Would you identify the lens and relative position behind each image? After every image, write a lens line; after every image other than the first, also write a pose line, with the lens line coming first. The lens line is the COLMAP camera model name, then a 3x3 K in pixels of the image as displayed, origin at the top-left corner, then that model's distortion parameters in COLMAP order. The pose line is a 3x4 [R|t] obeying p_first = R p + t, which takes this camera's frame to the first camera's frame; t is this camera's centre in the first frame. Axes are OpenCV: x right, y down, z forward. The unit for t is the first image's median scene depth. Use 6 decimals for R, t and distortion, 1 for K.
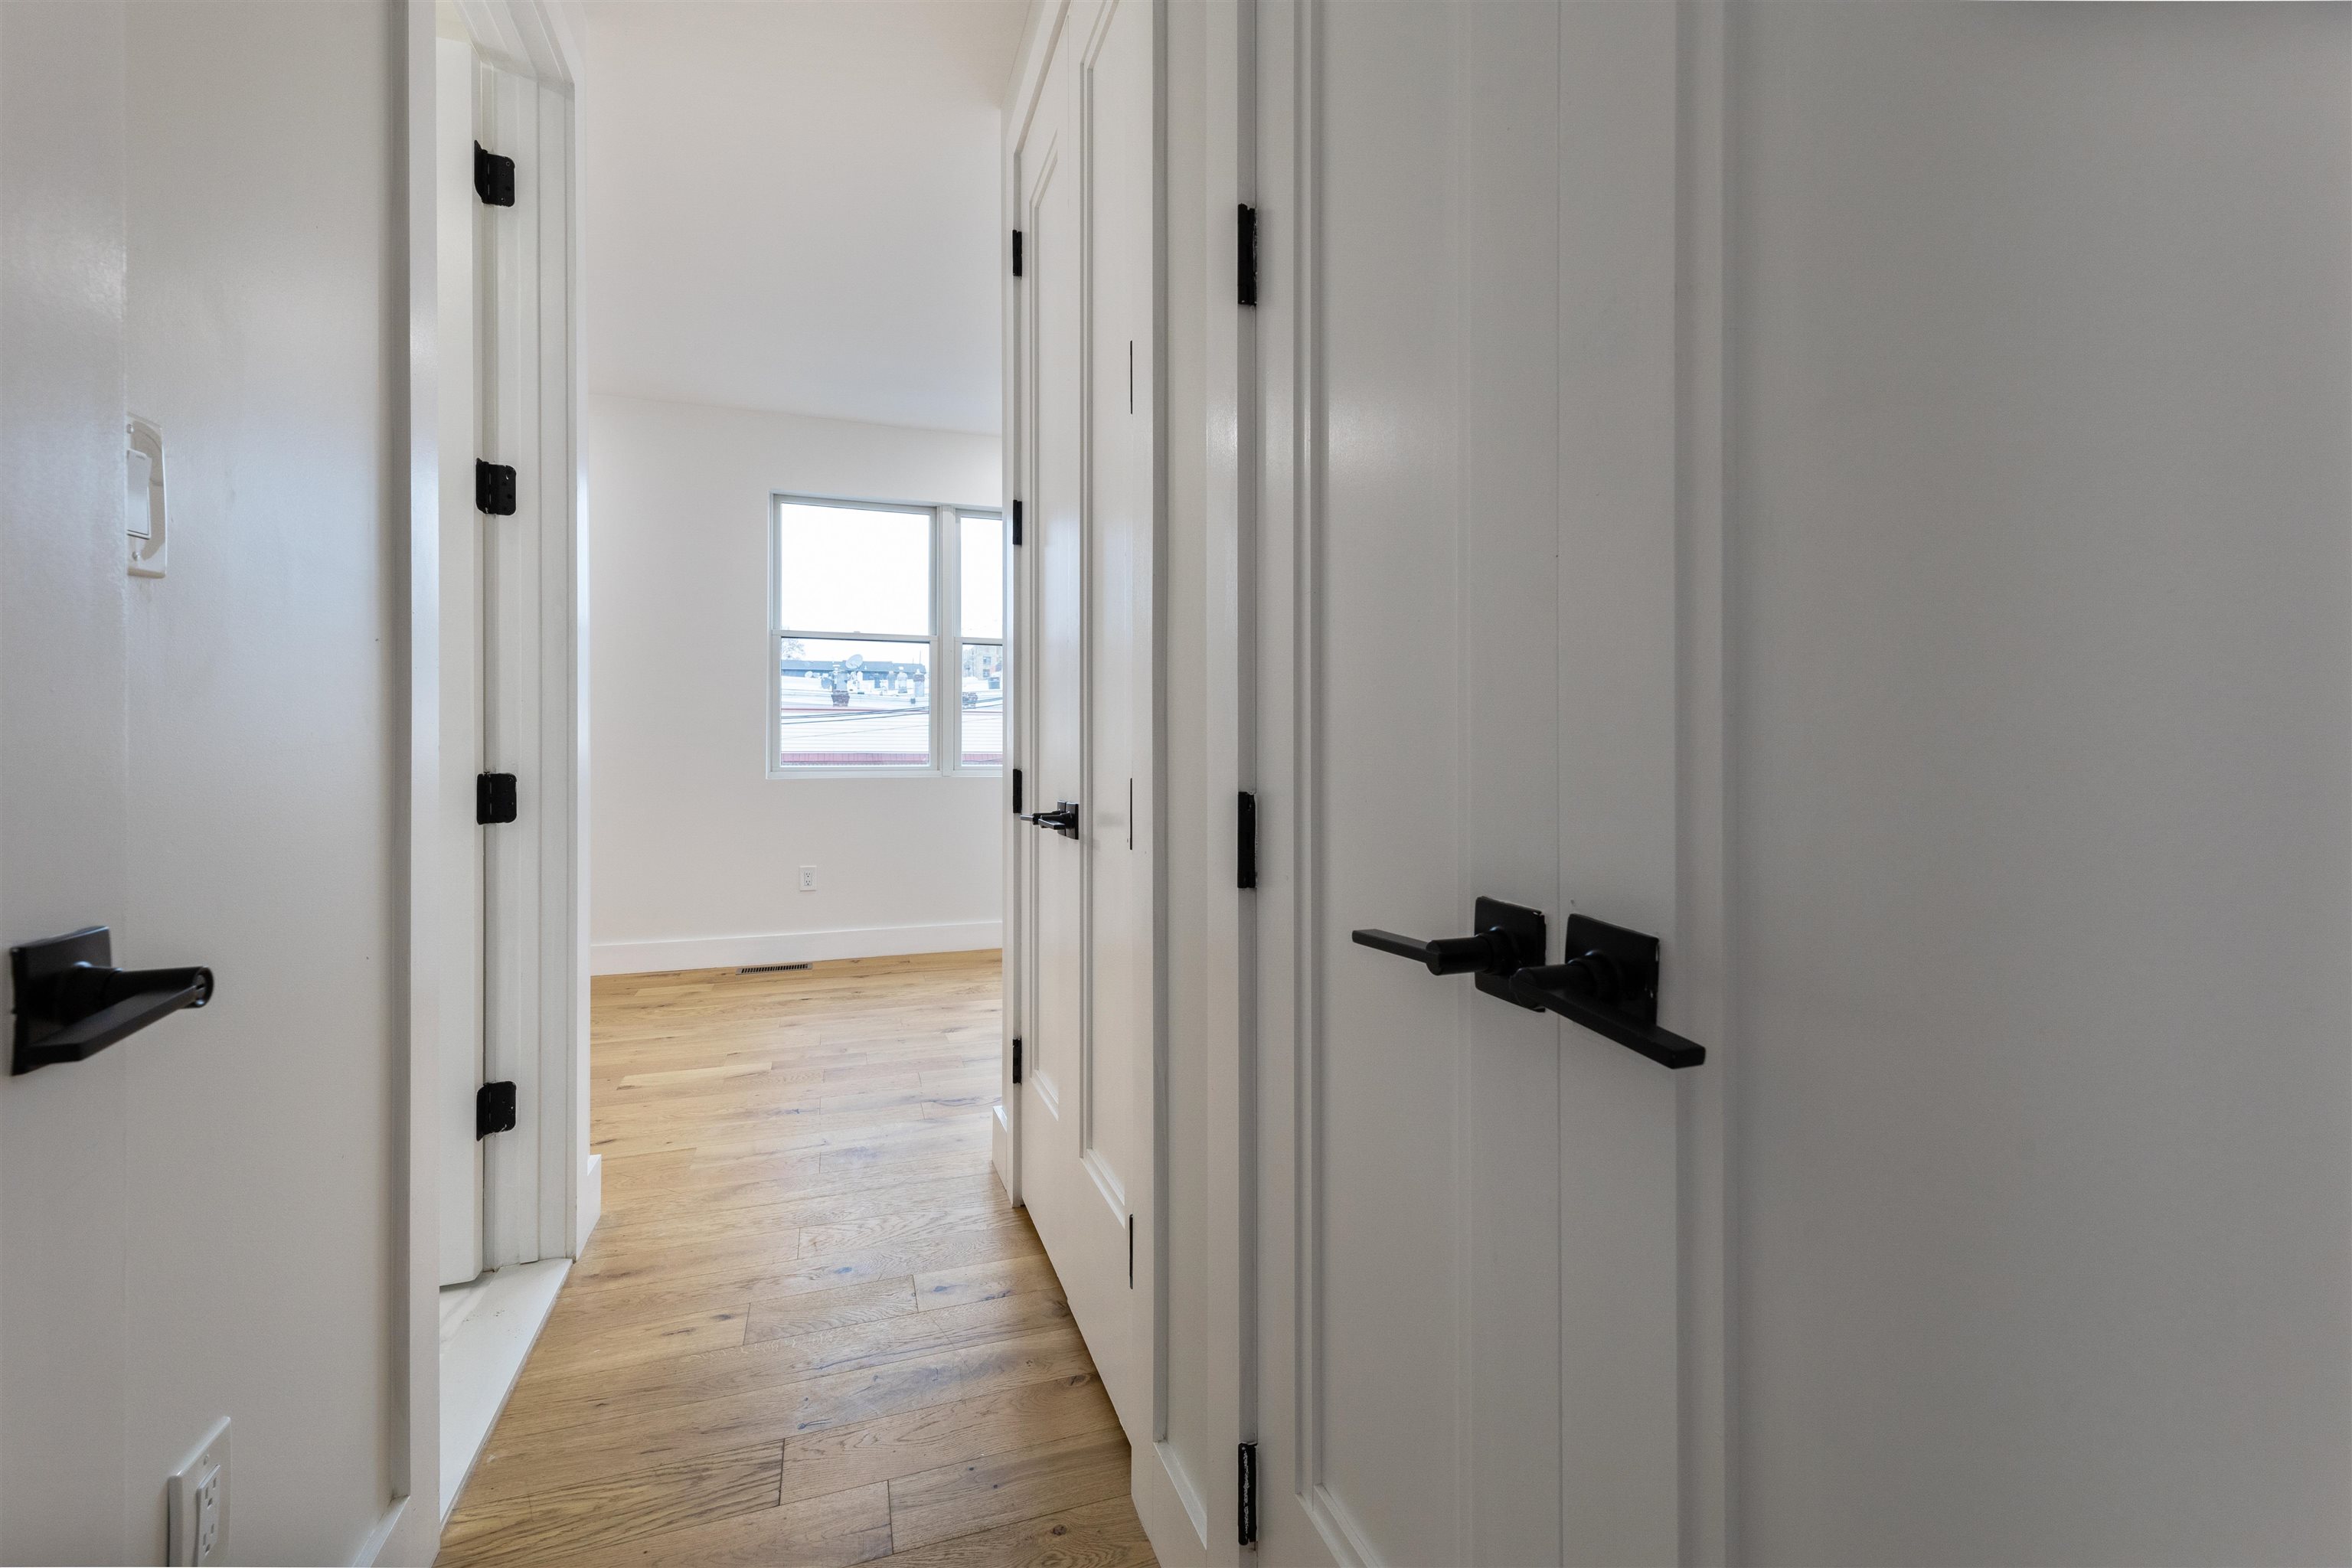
lens RADIAL K [[990.1, 0, 1168.8], [0, 990.1, 743.4], [0, 0, 1]] dist [0.001949, 0.000059]
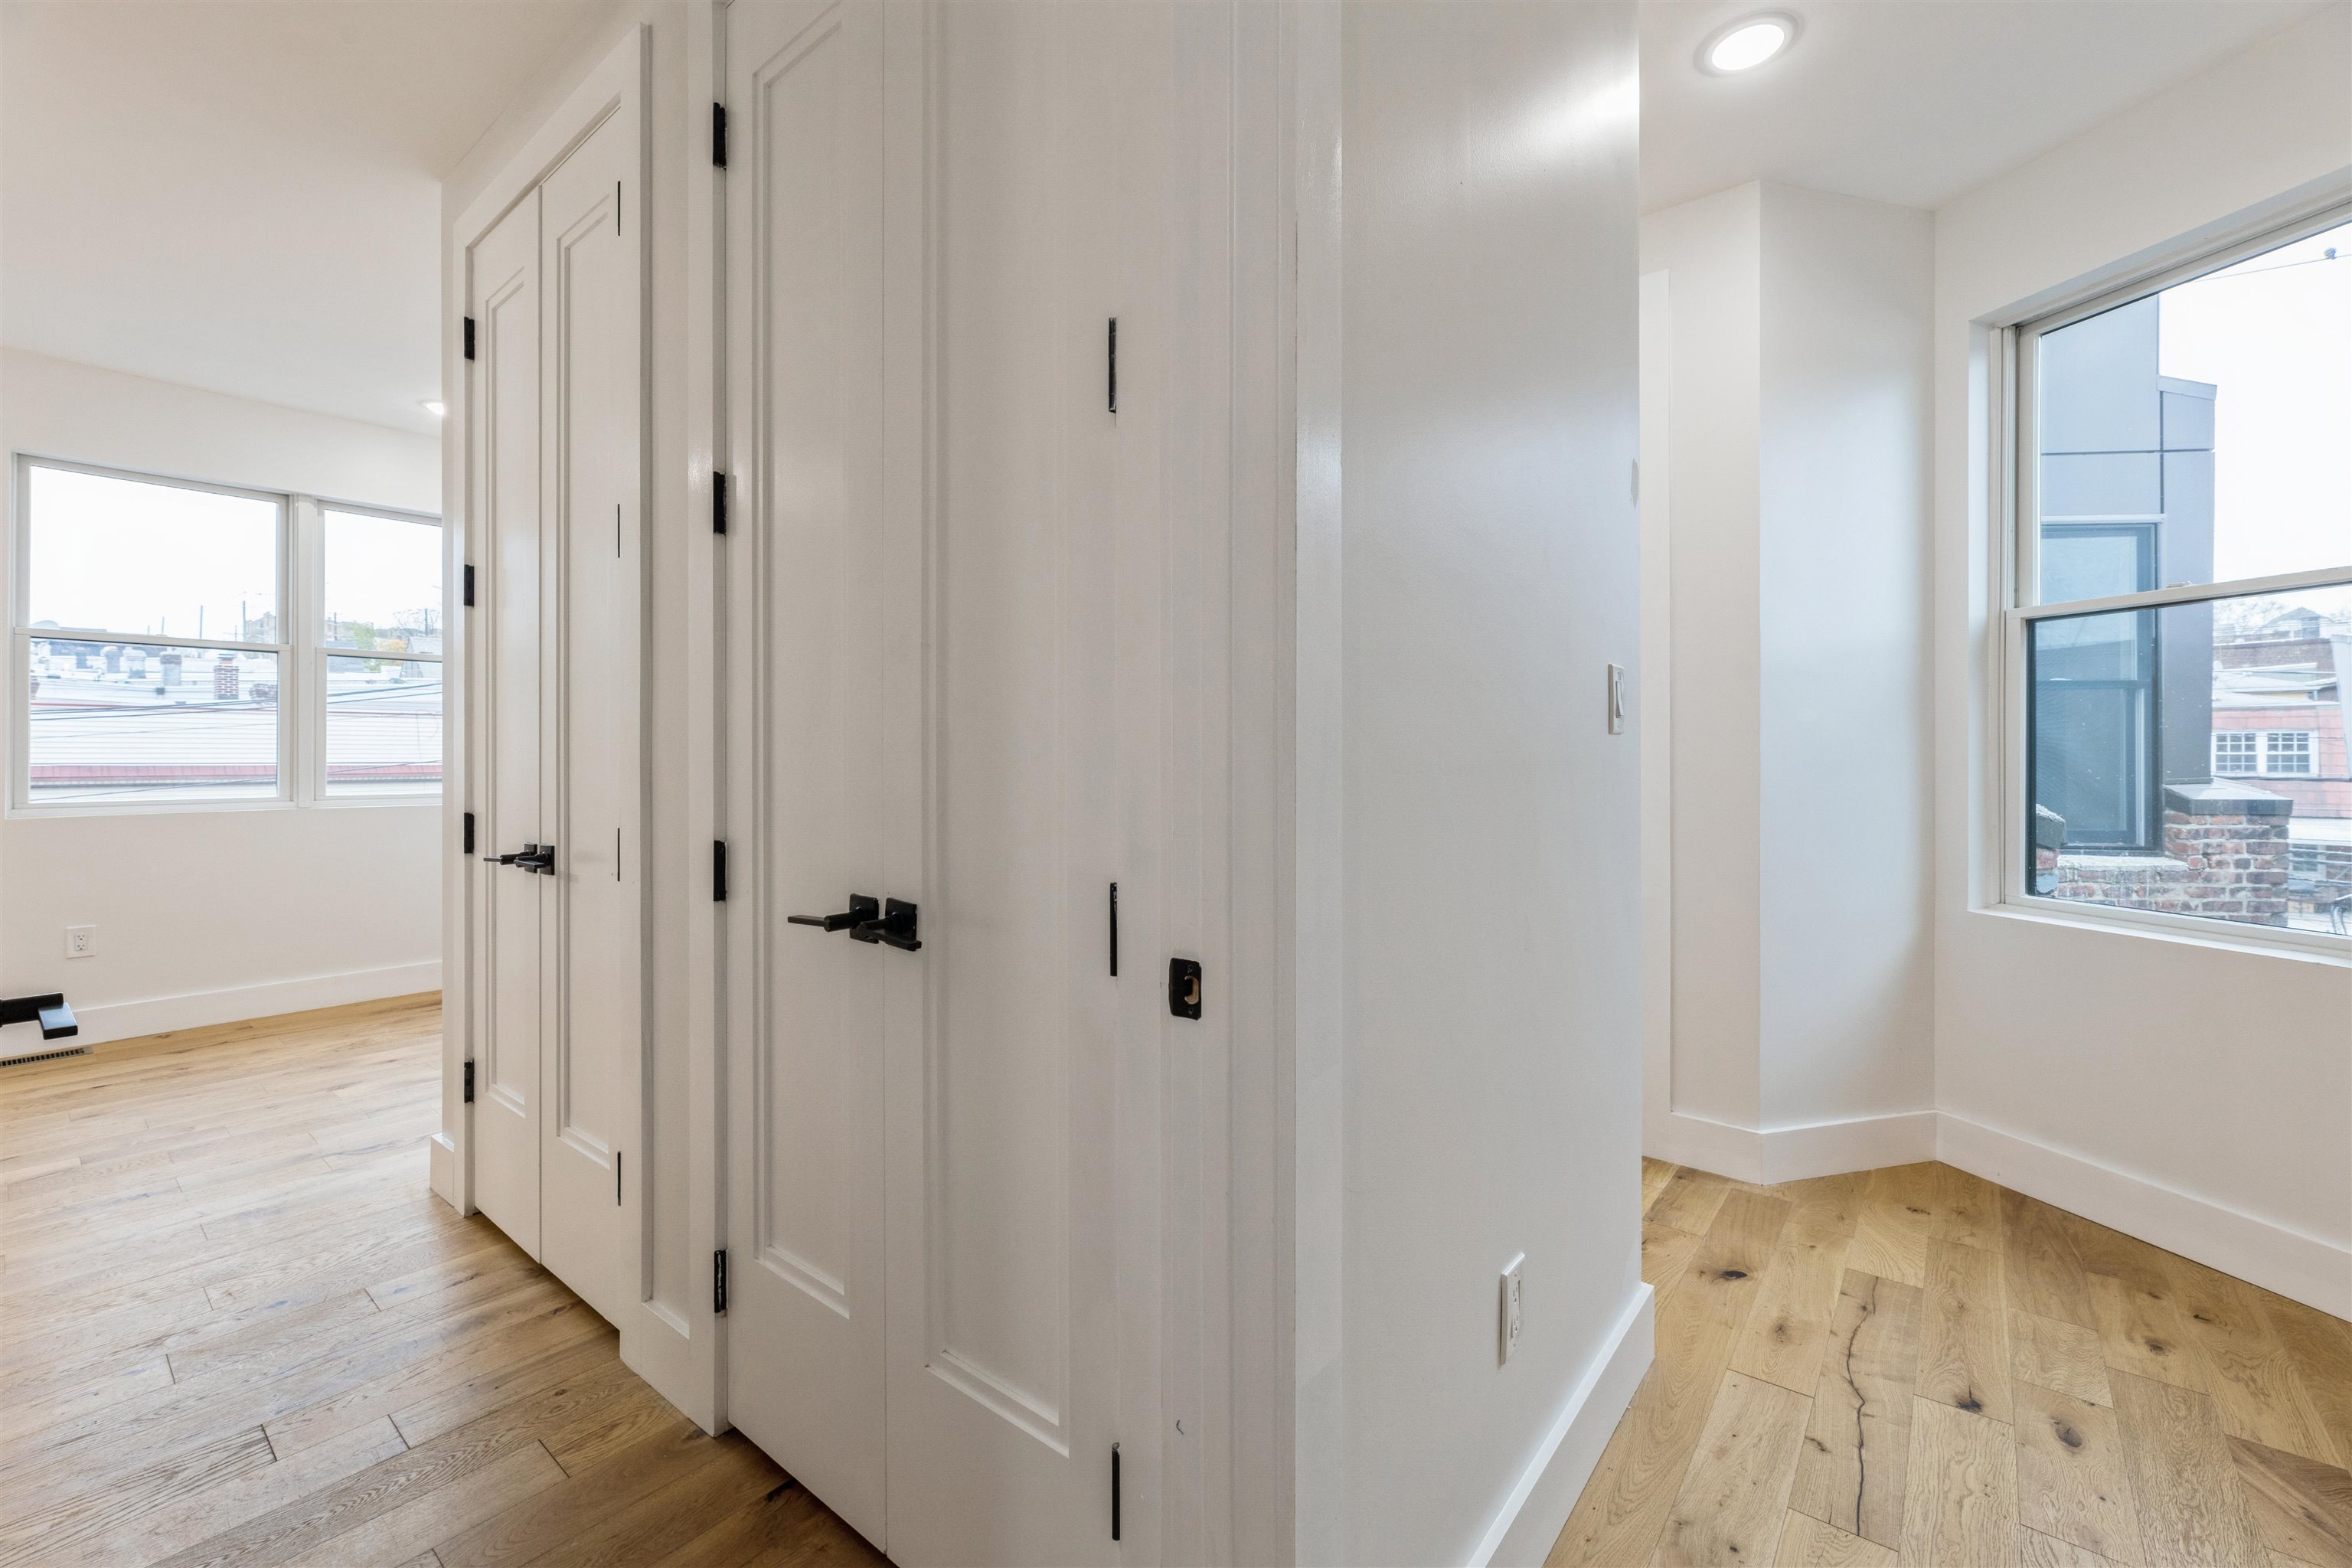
lens RADIAL K [[990.1, 0, 1168.8], [0, 990.1, 743.4], [0, 0, 1]] dist [0.001949, 0.000059]
pose [[0.857544, 0.000031, 0.514410, -0.059081], [0.002417, 0.999989, -0.004089, -0.047662], [-0.514404, 0.004750, 0.857535, -0.358471]]
